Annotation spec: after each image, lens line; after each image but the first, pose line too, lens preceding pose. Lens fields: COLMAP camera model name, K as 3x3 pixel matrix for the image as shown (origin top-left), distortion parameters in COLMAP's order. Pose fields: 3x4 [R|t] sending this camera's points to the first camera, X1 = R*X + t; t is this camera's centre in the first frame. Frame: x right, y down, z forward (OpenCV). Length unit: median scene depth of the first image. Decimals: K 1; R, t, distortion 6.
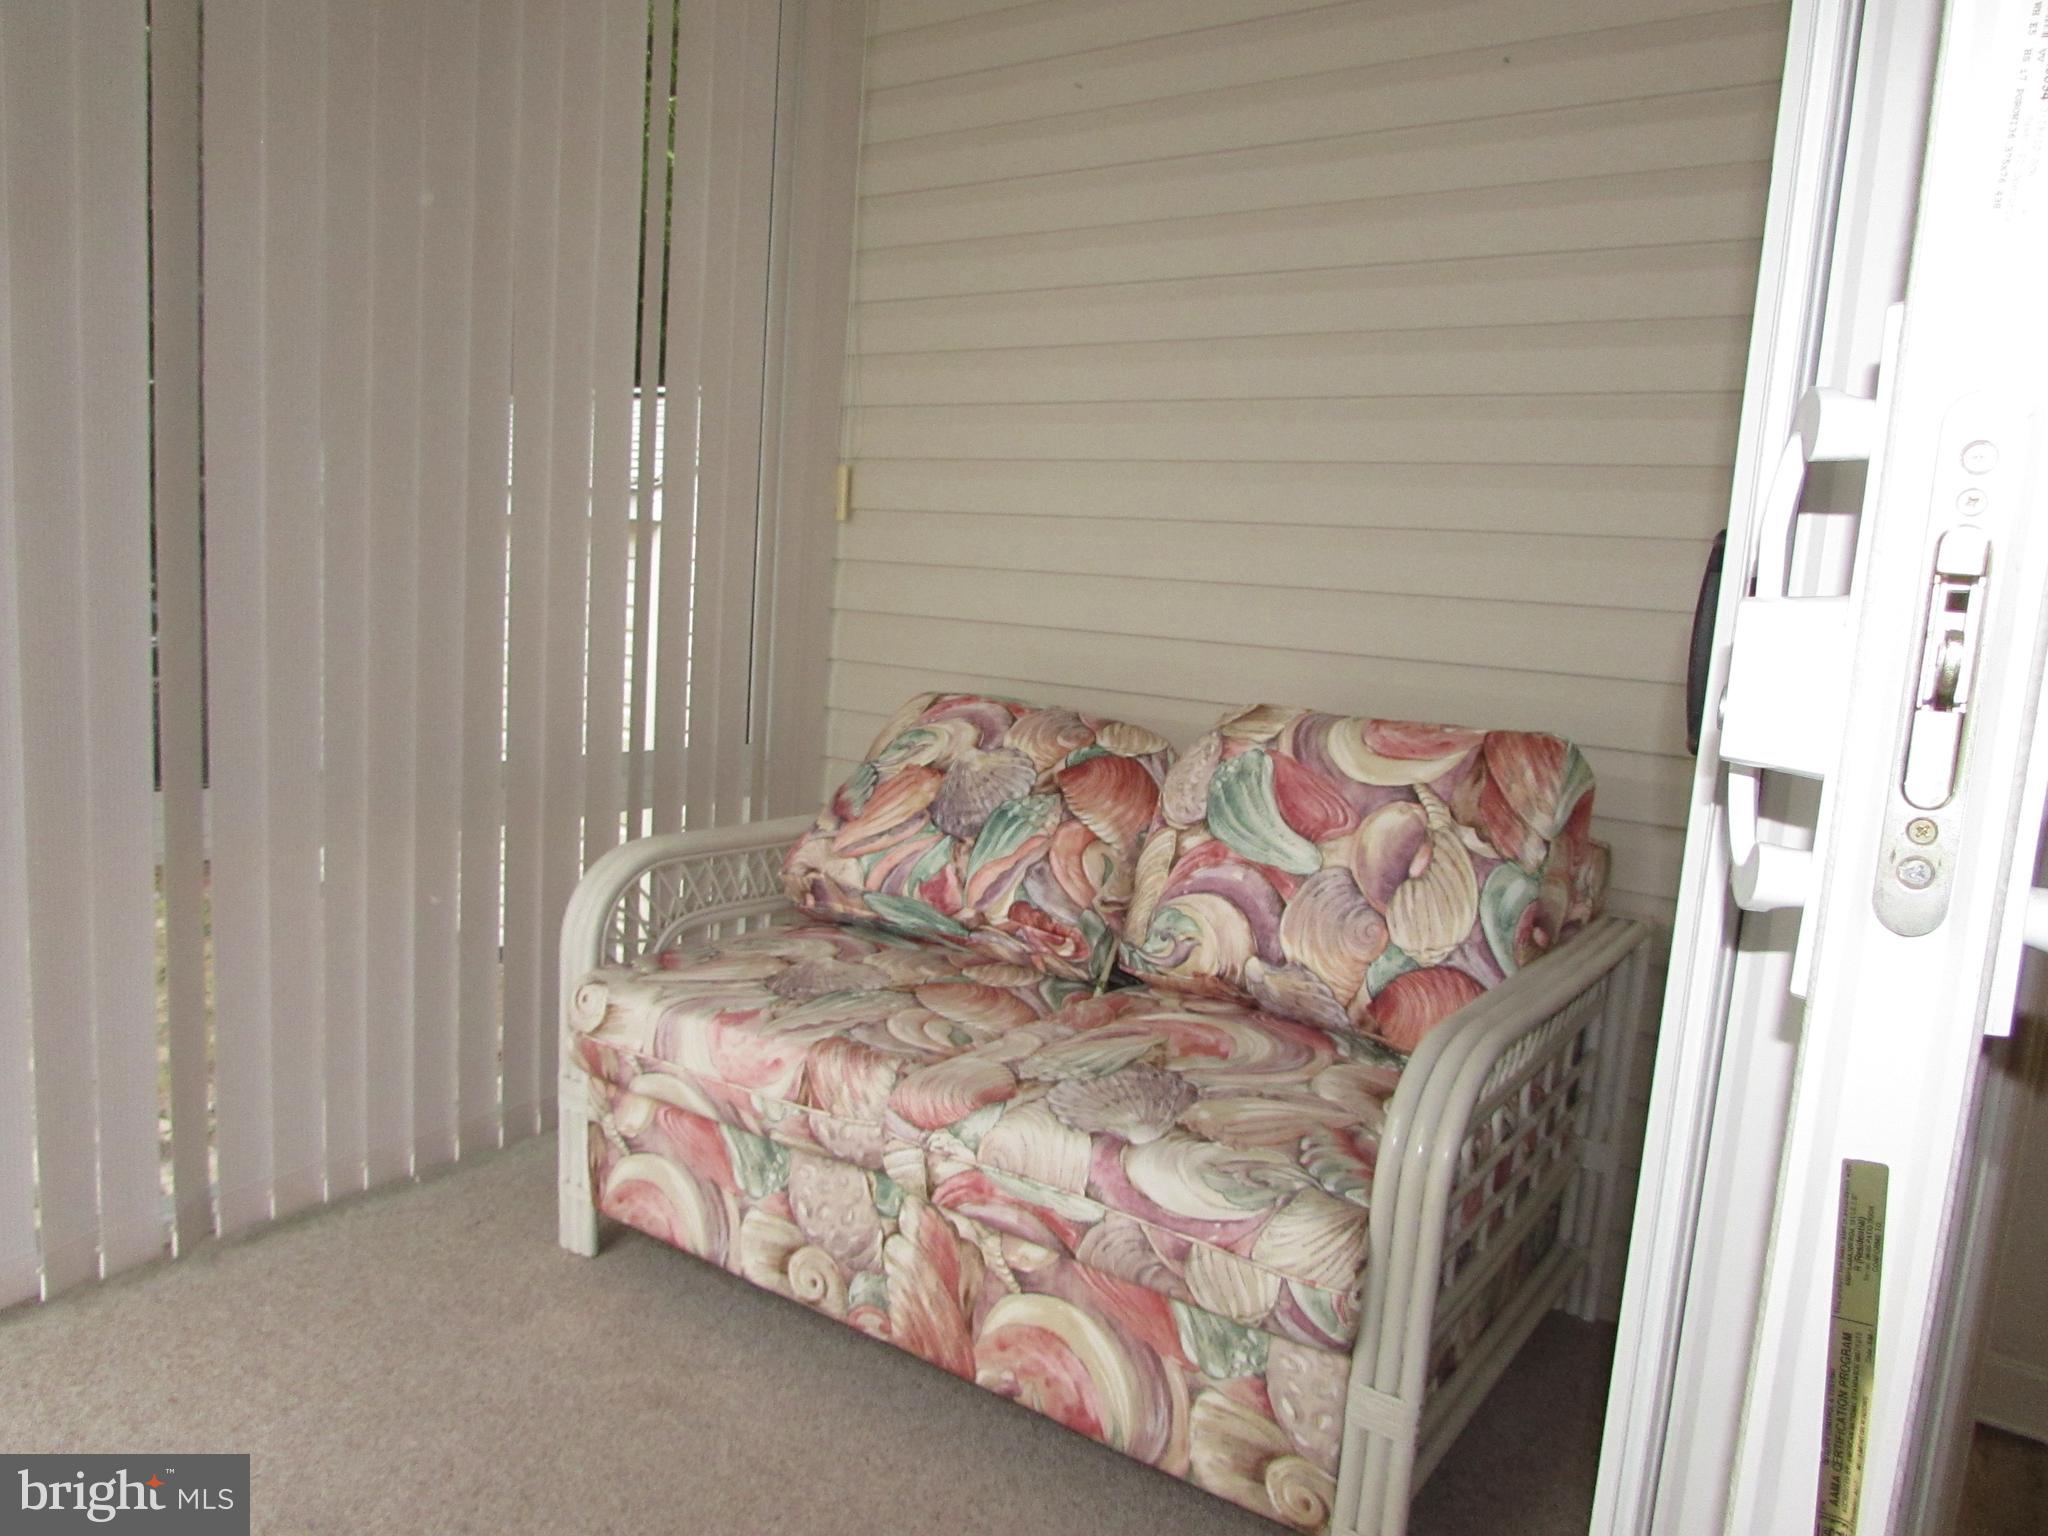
lens RADIAL K [[1444.8, 0, 1024.0], [0, 1444.8, 768.0], [0, 0, 1]] dist [-0.037942, 0.016003]
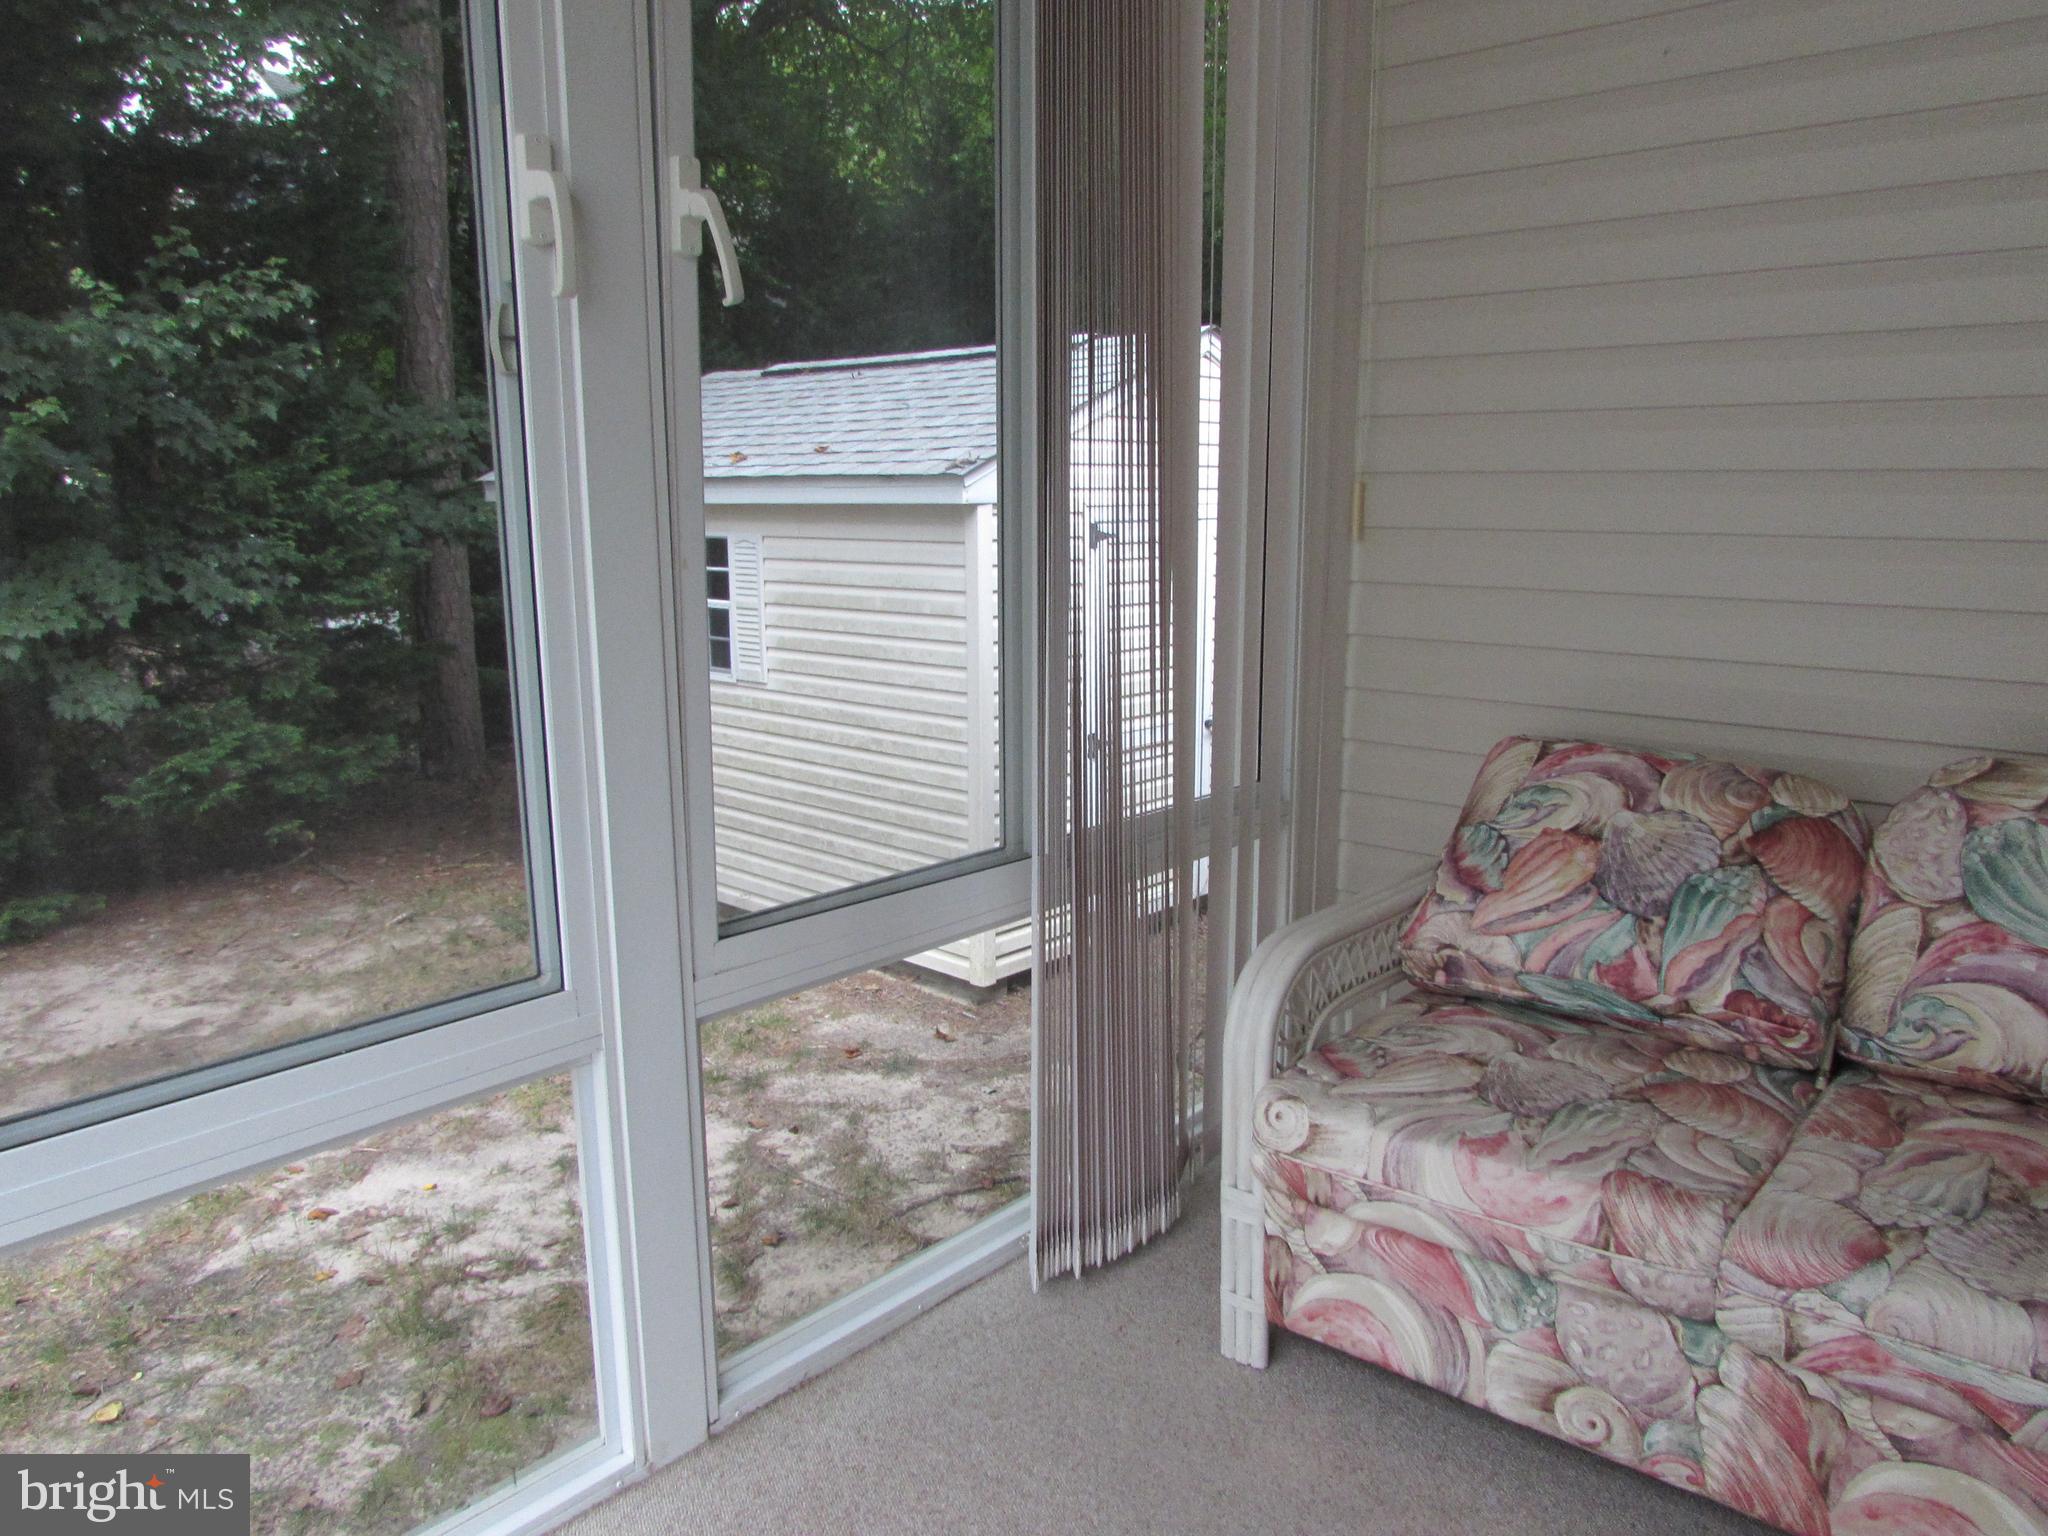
lens RADIAL K [[1444.8, 0, 1024.0], [0, 1444.8, 768.0], [0, 0, 1]] dist [-0.037942, 0.016003]
pose [[0.993805, -0.050755, -0.098873, -0.363988], [0.056682, 0.996701, 0.058082, -0.129377], [0.095599, -0.063326, 0.993404, 0.063590]]
